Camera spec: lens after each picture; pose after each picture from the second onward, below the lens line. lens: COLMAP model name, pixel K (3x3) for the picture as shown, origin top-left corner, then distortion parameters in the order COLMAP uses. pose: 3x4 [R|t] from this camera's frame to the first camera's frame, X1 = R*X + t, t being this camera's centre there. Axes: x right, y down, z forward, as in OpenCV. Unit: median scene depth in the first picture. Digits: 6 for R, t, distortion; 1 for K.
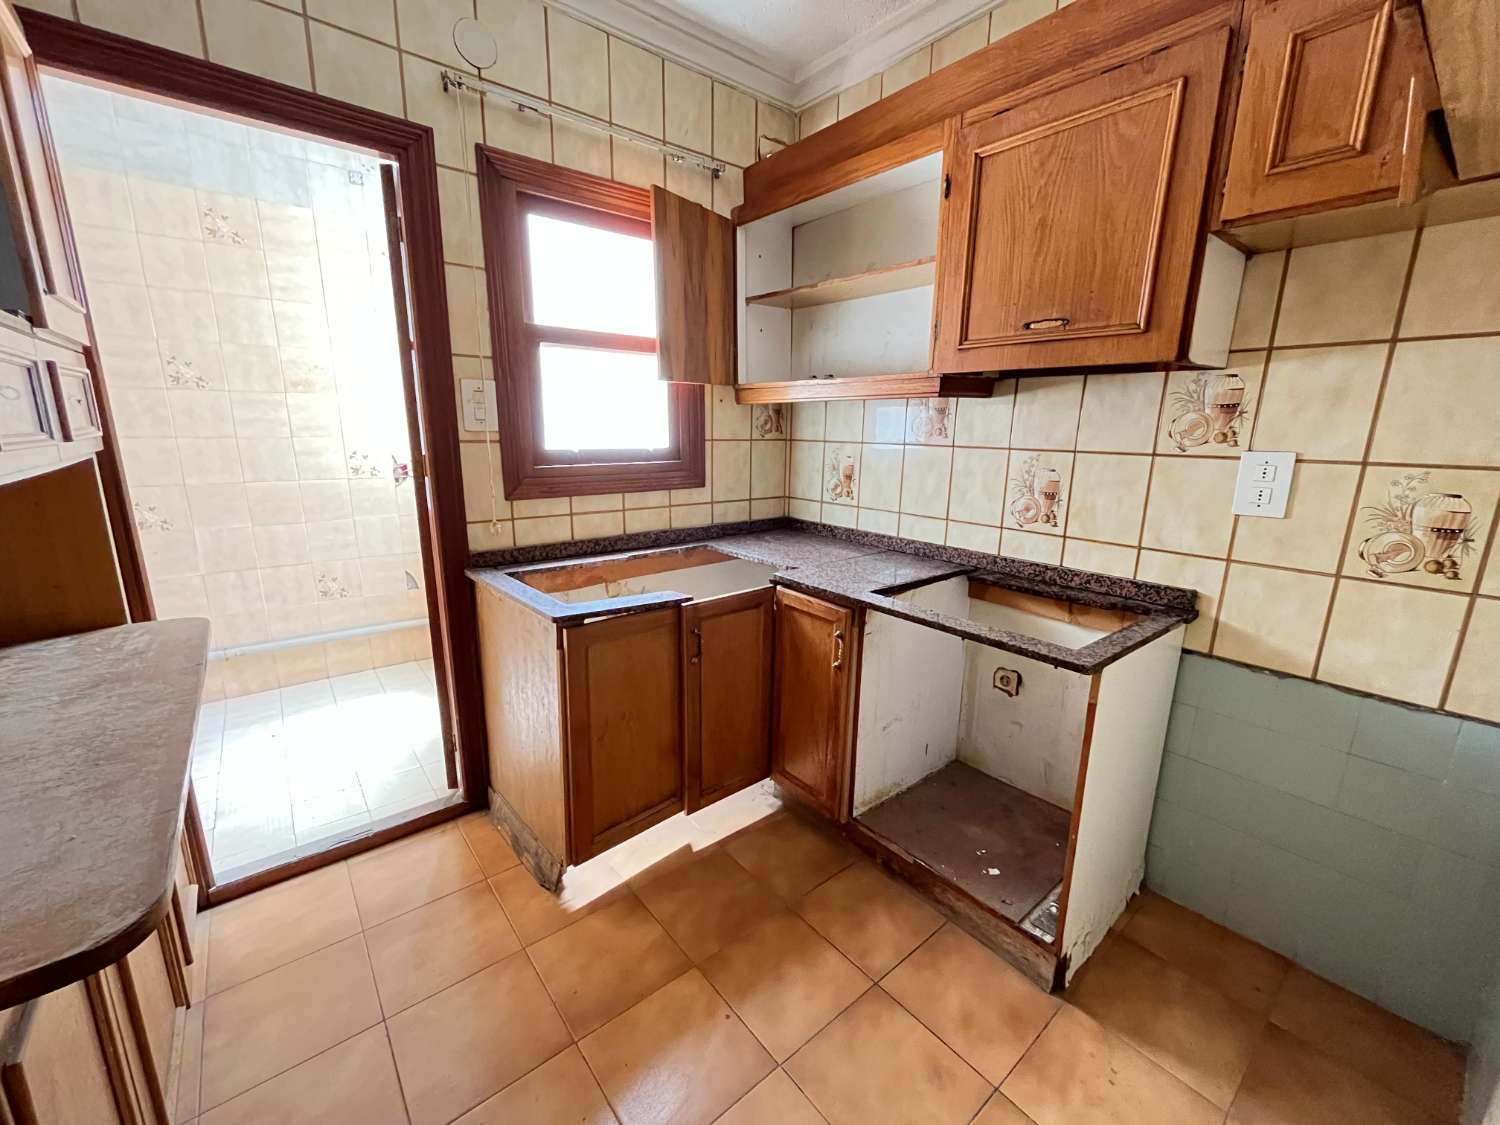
lens RADIAL K [[604.5, 0, 745.9], [0, 604.5, 562.0], [0, 0, 1]] dist [-0.000790, -0.000281]
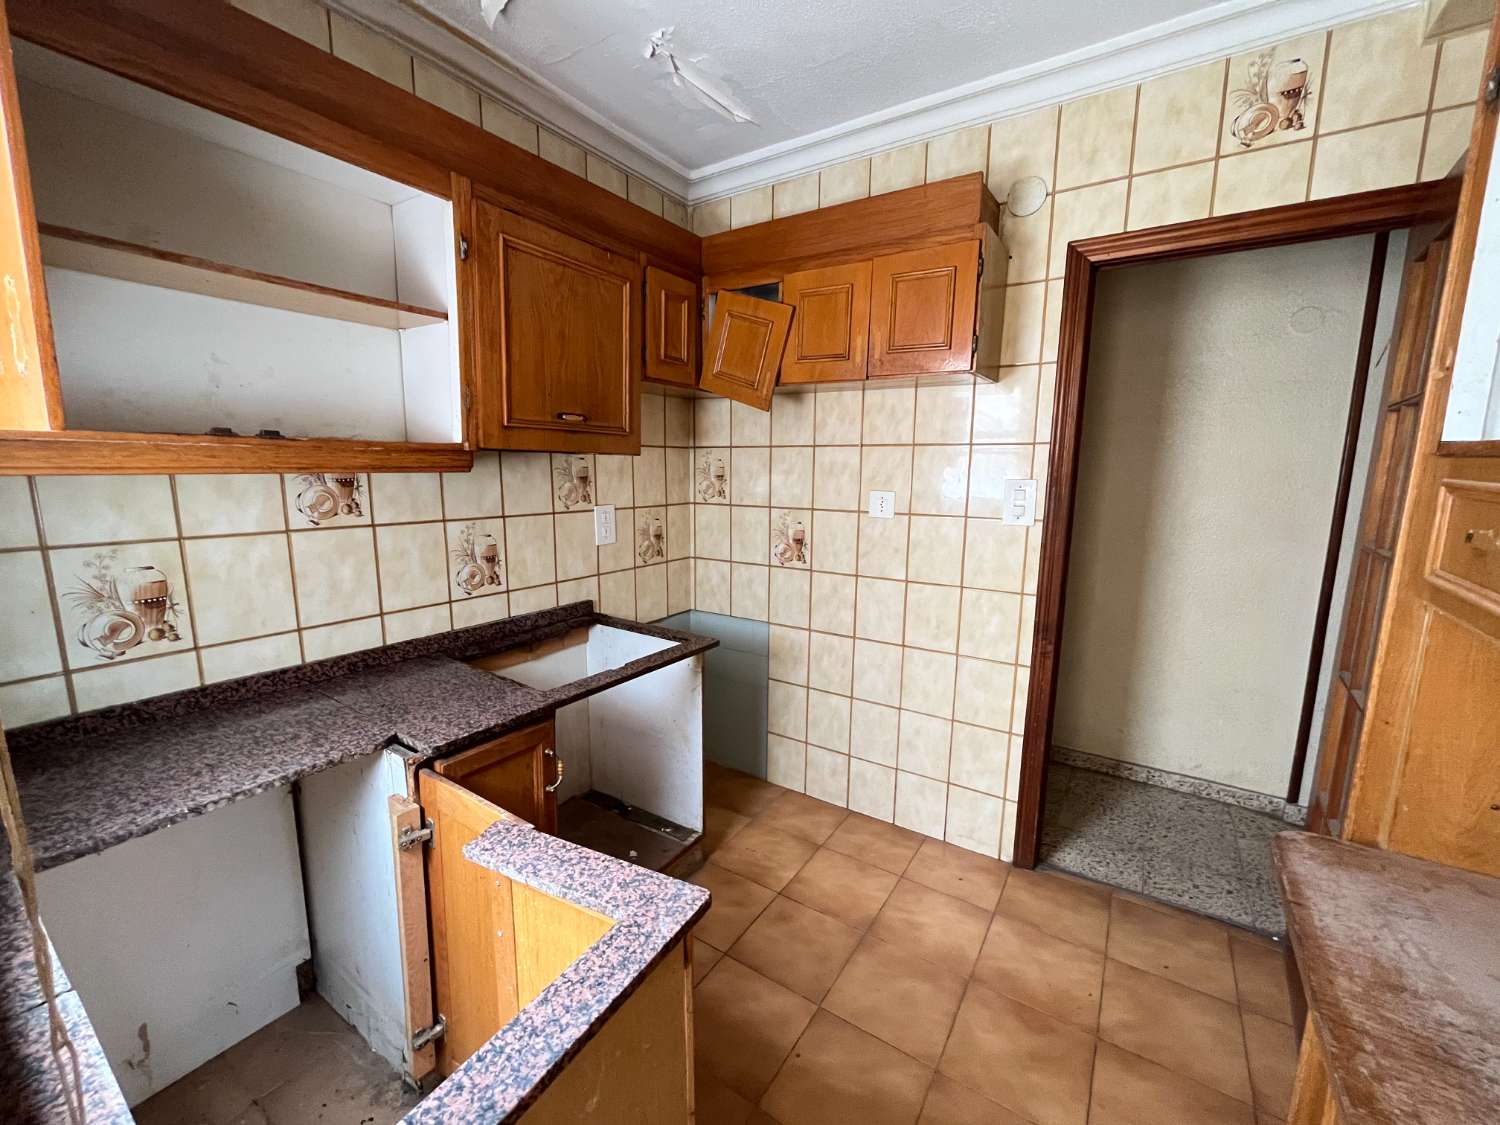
lens RADIAL K [[604.5, 0, 748.8], [0, 604.5, 561.0], [0, 0, 1]] dist [-0.000790, -0.000281]
pose [[-0.284193, -0.163808, 0.944670, -0.654968], [0.199311, 0.953678, 0.225330, -0.259593], [-0.937822, 0.252321, -0.238379, 0.832436]]
